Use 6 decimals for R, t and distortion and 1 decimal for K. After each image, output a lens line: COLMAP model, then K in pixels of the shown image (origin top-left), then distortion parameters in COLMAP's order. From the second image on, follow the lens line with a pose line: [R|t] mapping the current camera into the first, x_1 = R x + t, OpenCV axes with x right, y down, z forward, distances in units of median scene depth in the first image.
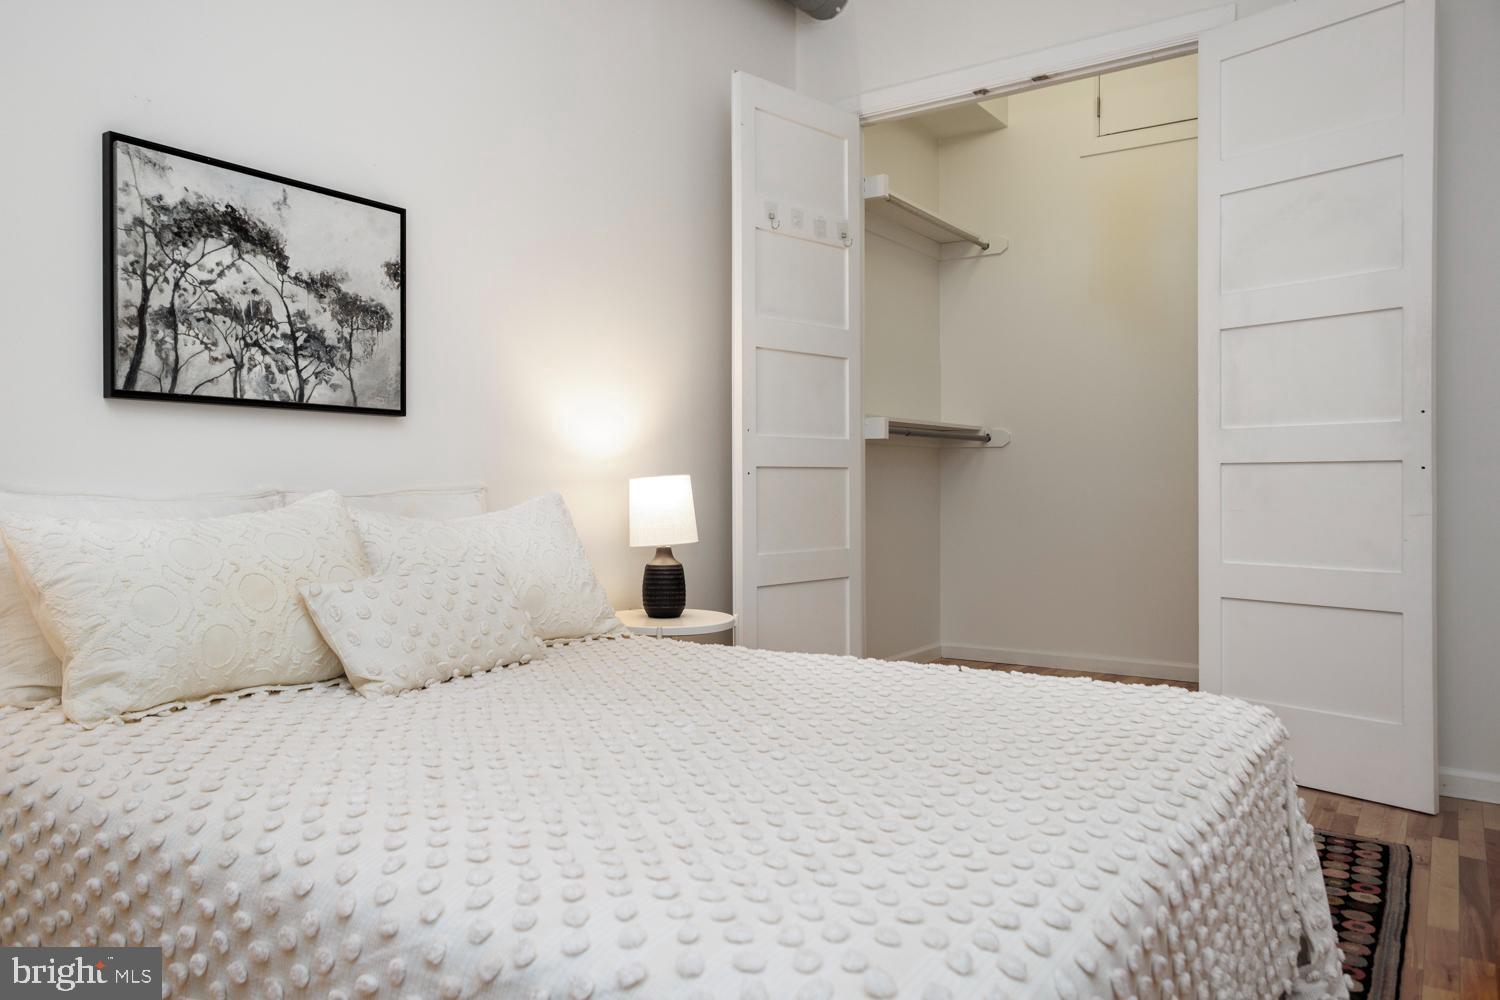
lens RADIAL K [[1060.5, 0, 749.2], [0, 1060.5, 499.2], [0, 0, 1]] dist [0.006029, 0.001756]
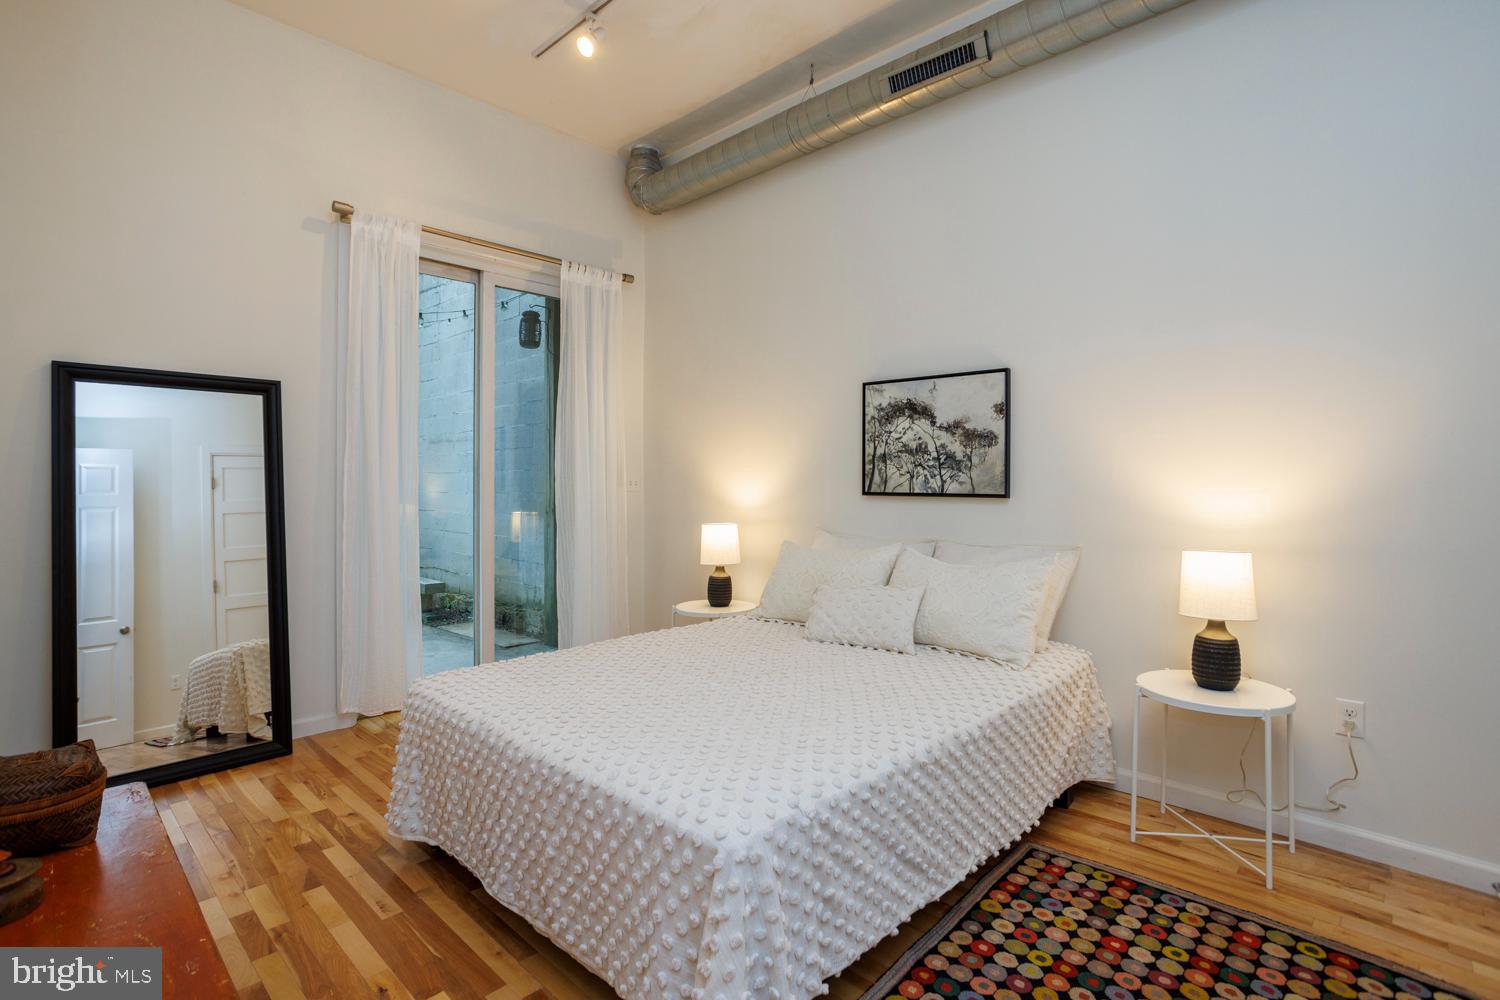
lens RADIAL K [[729.9, 0, 749.5], [0, 729.9, 493.1], [0, 0, 1]] dist [-0.033309, 0.005964]
pose [[-0.161748, 0.008396, -0.986796, 0.922387], [-0.022204, 0.999680, 0.012146, -0.103092], [0.986582, 0.023876, -0.161509, 0.908809]]
